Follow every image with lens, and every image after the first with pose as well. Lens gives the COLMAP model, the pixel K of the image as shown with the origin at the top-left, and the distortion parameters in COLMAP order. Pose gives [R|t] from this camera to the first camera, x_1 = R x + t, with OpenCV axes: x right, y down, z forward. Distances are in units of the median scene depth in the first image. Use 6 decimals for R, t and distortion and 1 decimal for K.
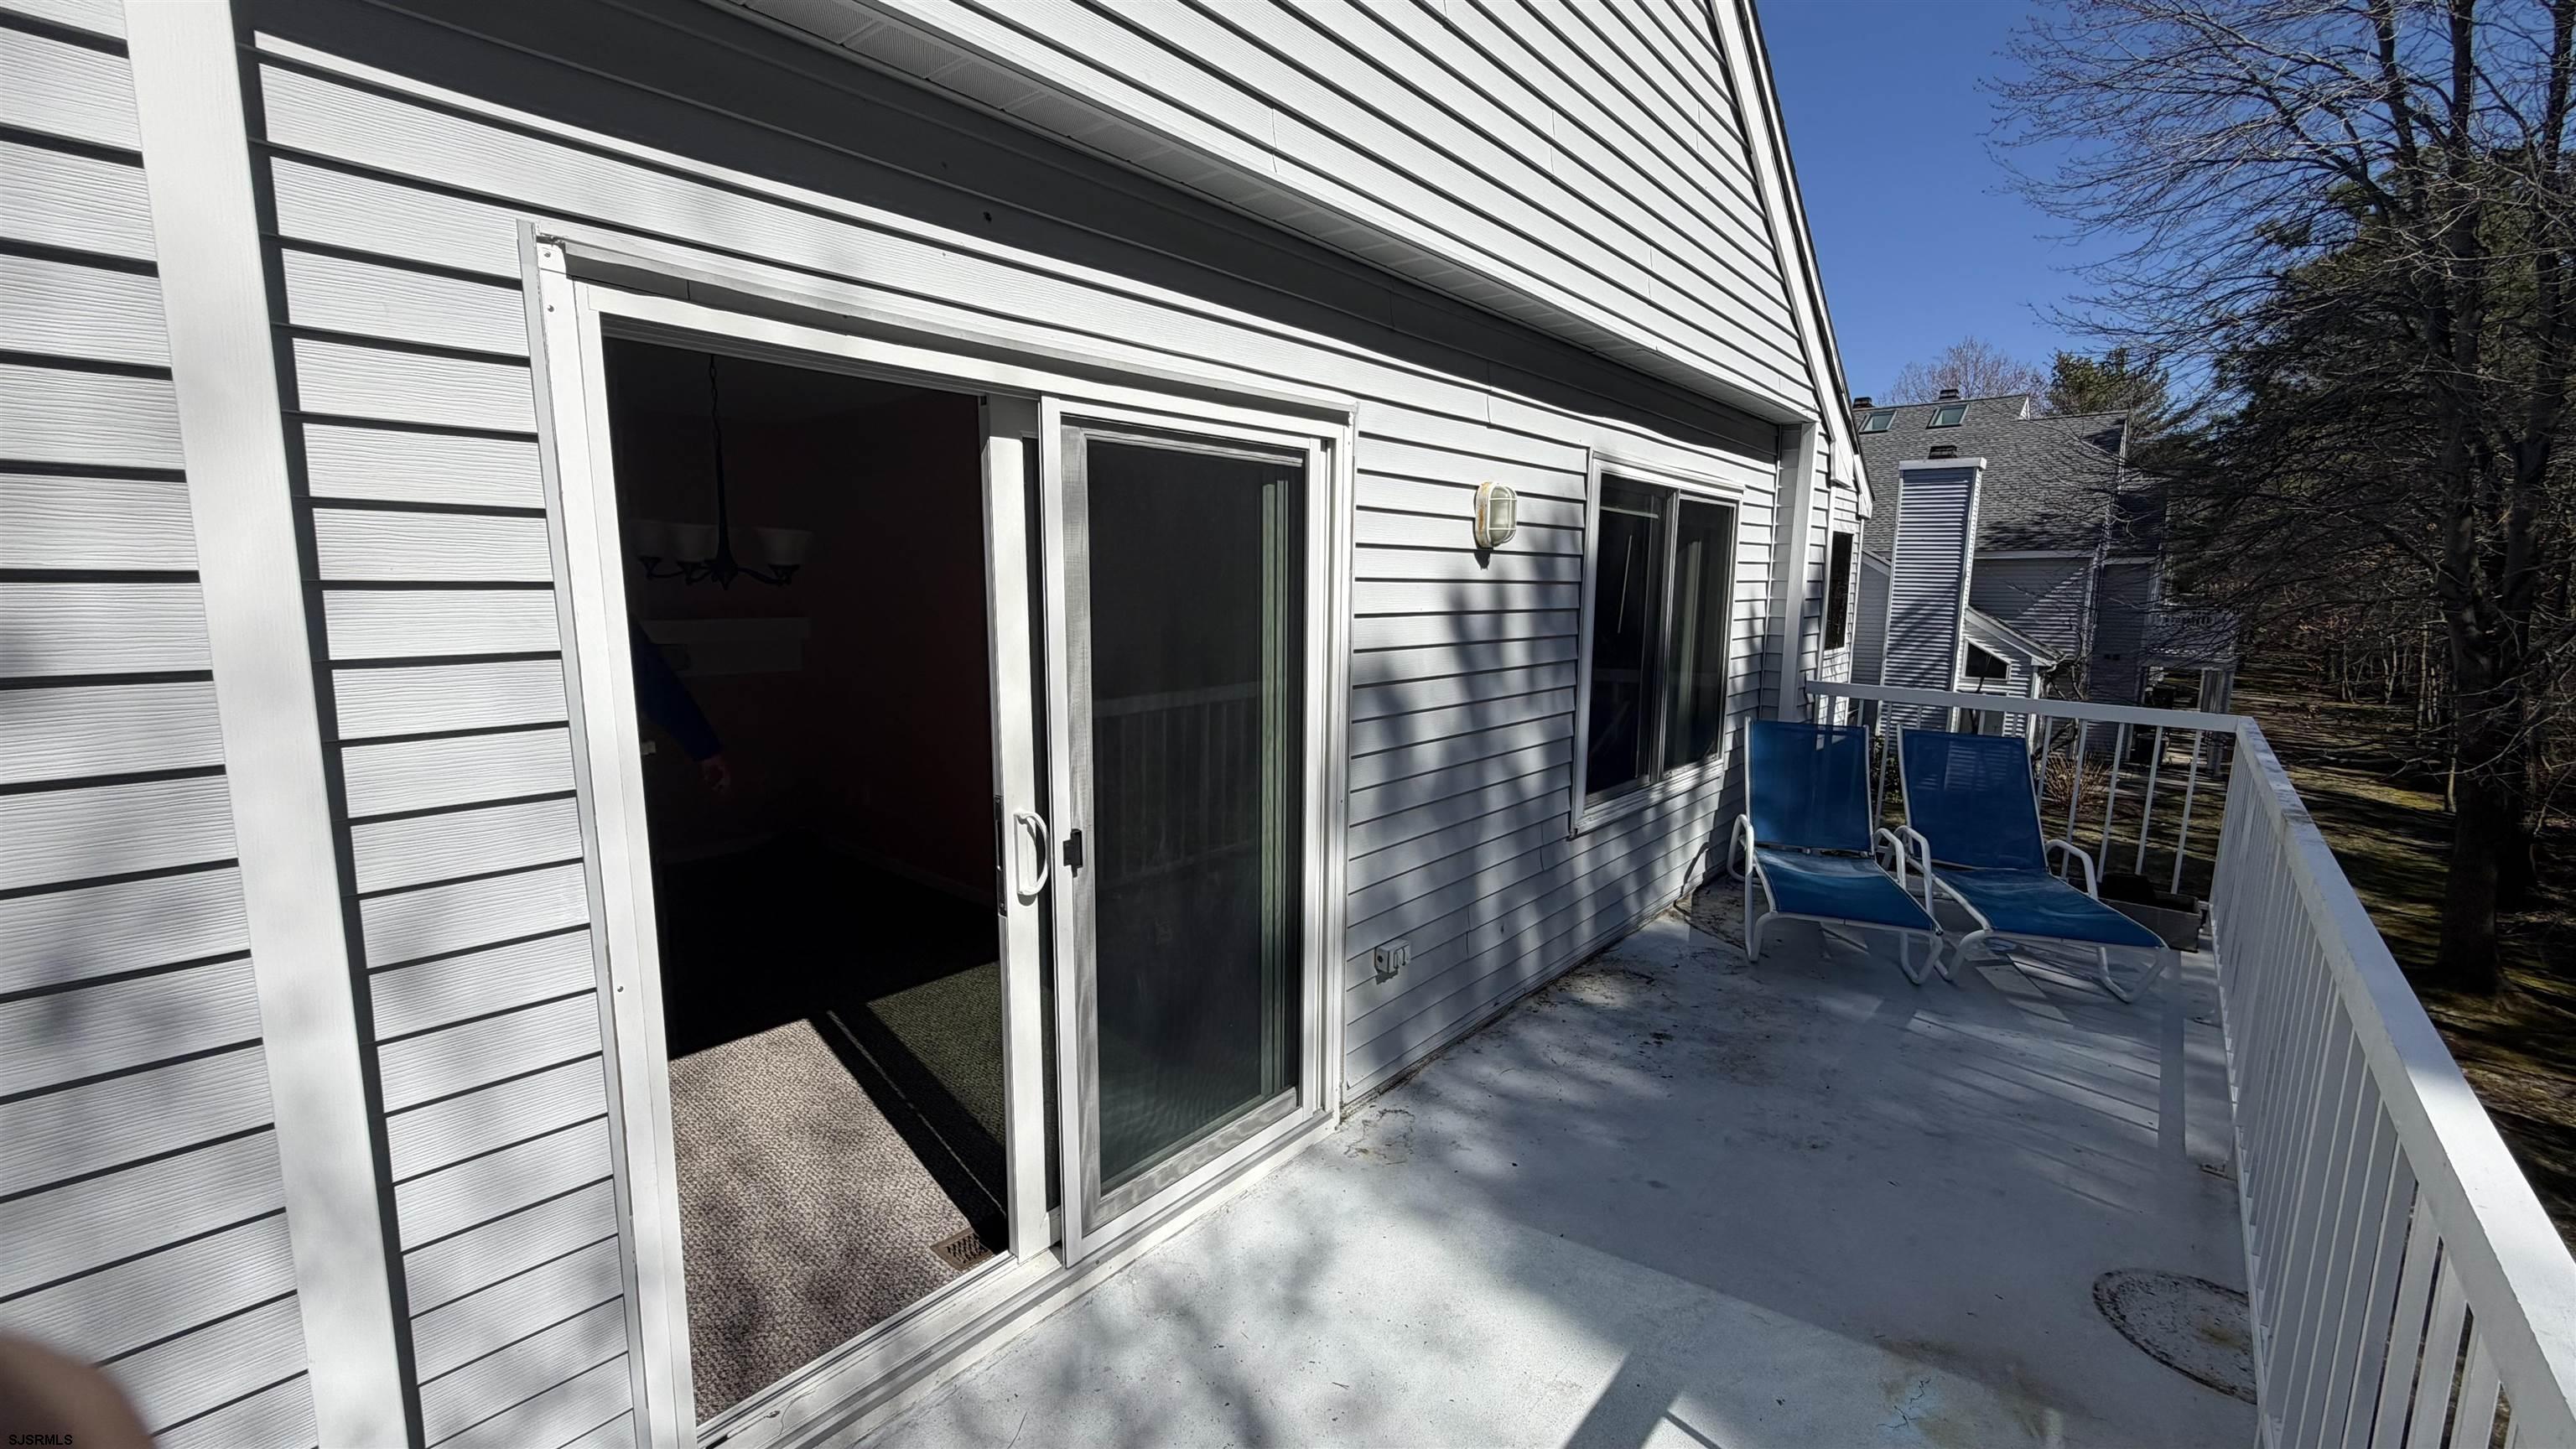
lens RADIAL K [[1029.2, 0, 1290.0], [0, 1029.2, 723.5], [0, 0, 1]] dist [0.000192, -0.000694]
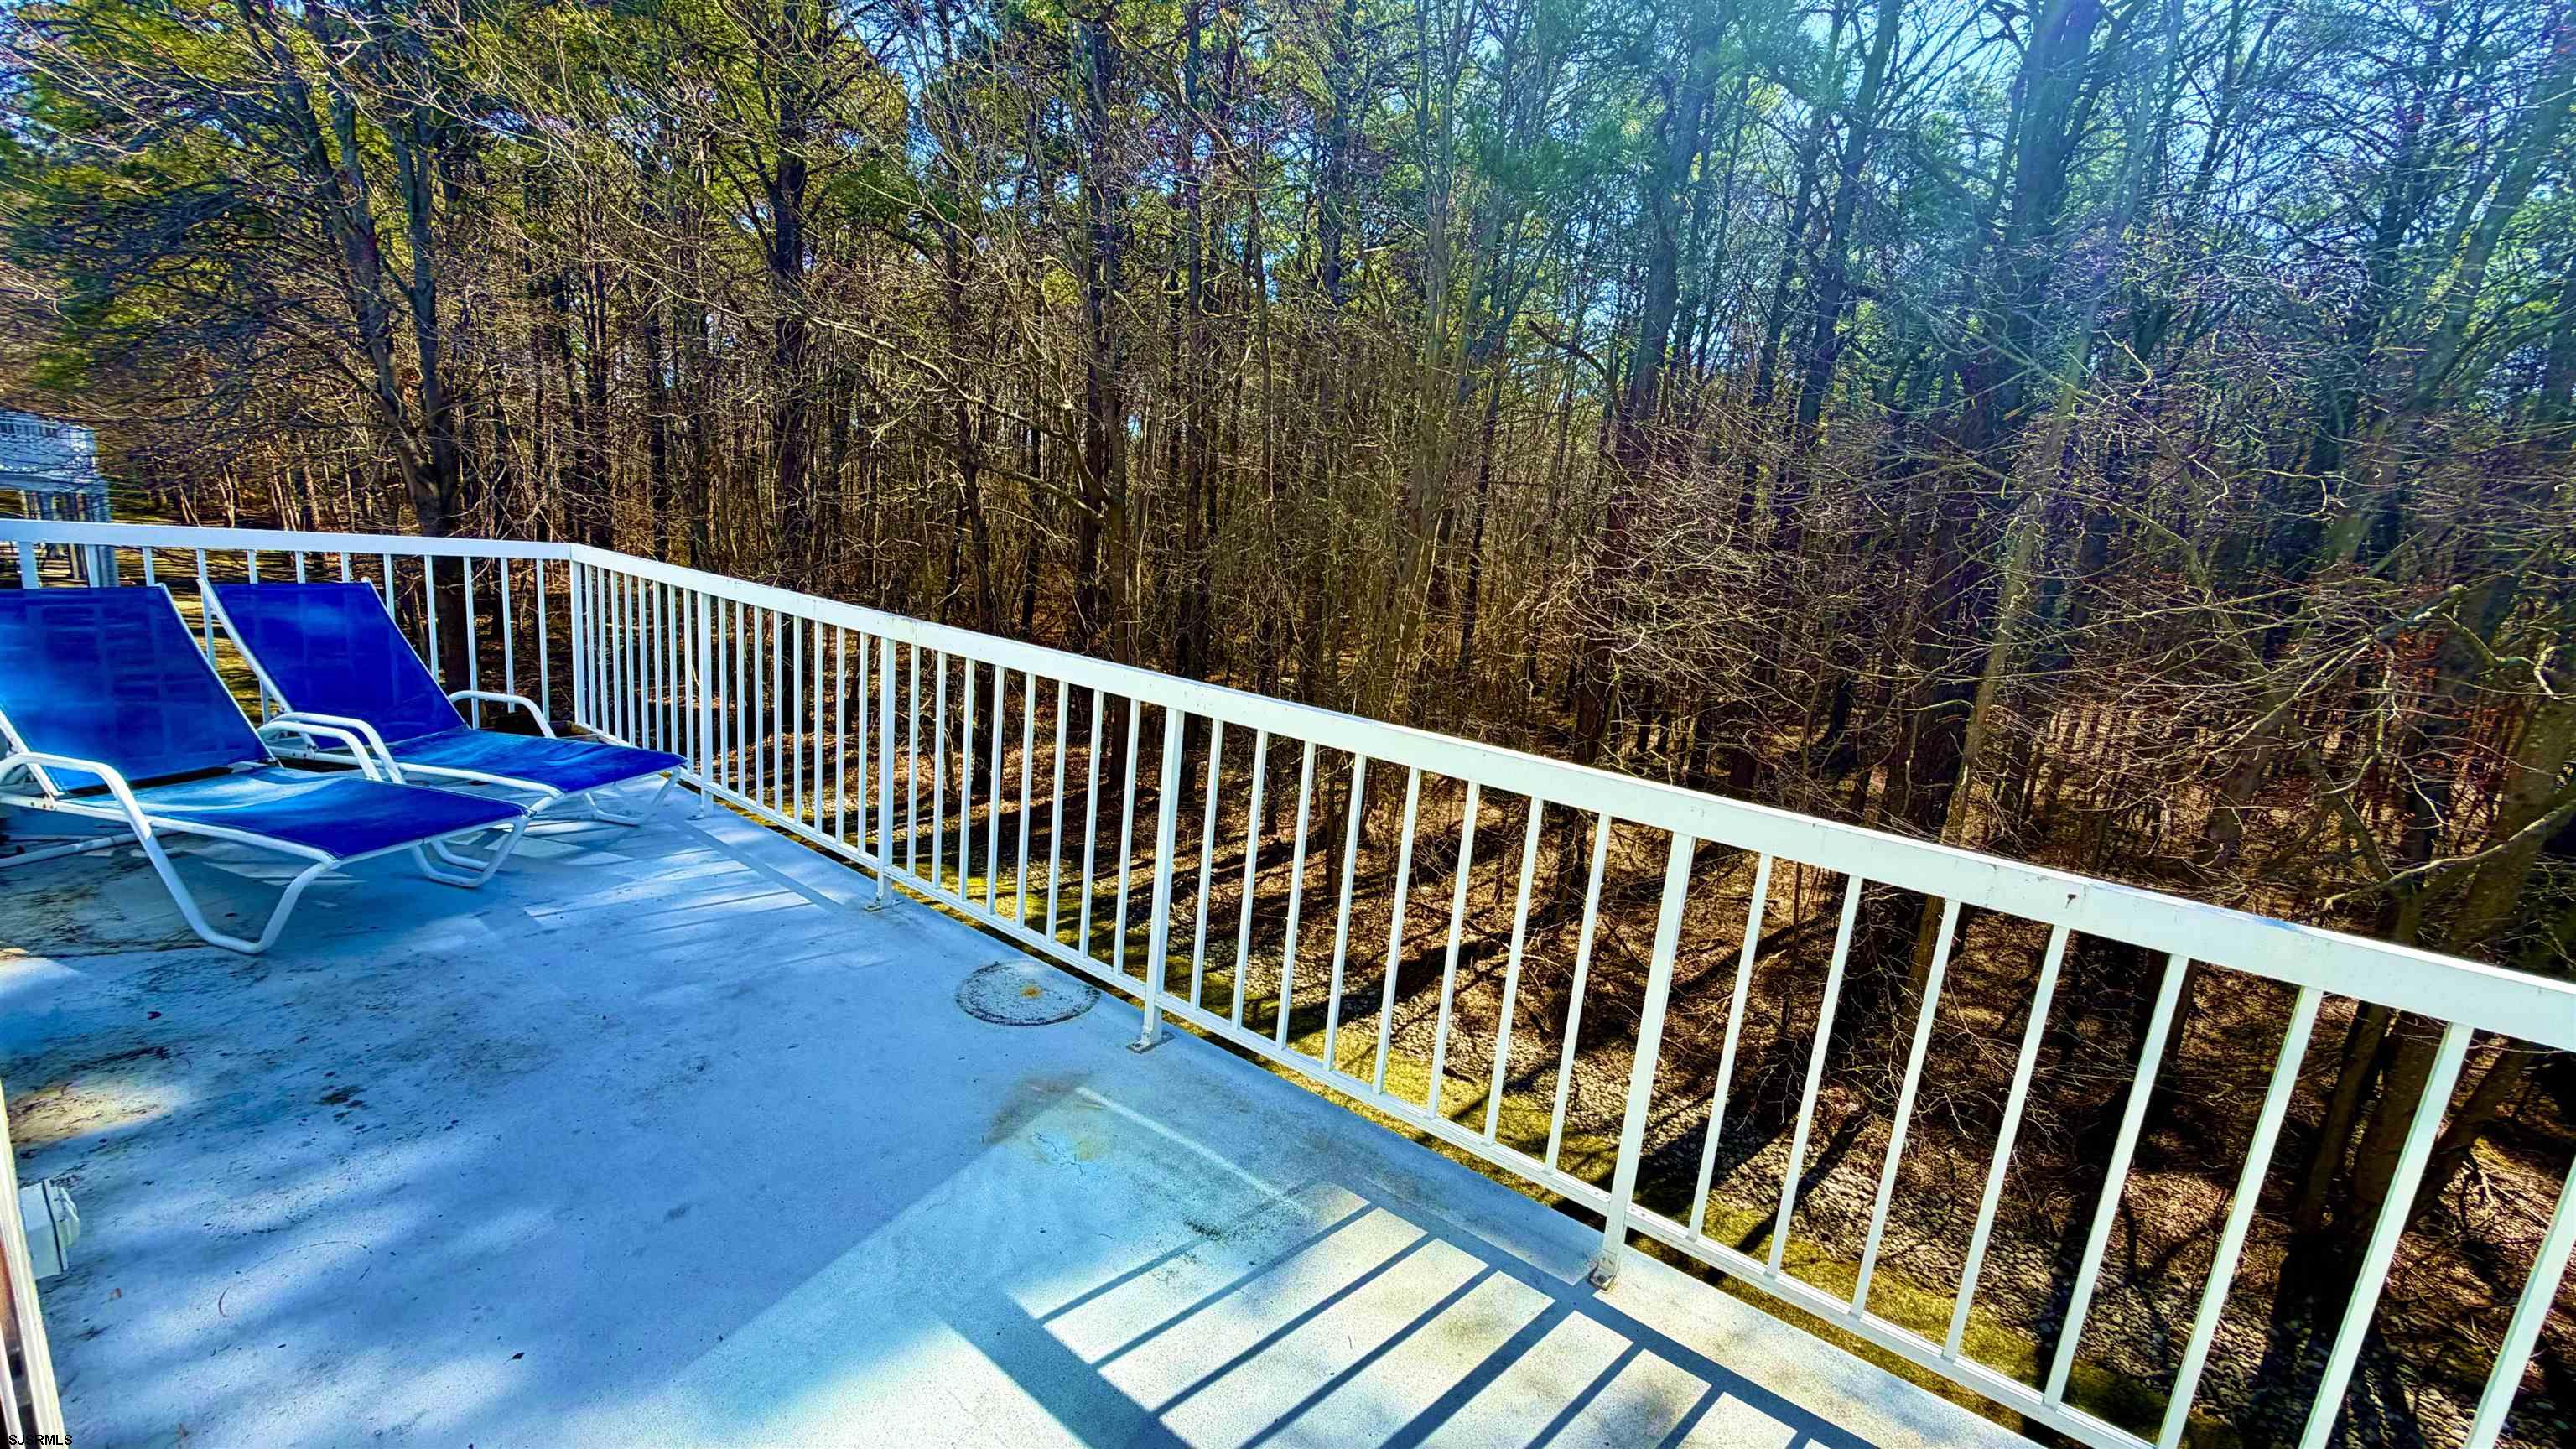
lens RADIAL K [[1029.2, 0, 1287.1], [0, 1029.2, 719.9], [0, 0, 1]] dist [0.000192, -0.000694]
pose [[-0.049004, -0.219891, 0.974293, -0.230830], [0.056927, 0.973264, 0.222522, -0.029078], [-0.997175, 0.066368, -0.035176, 0.409847]]
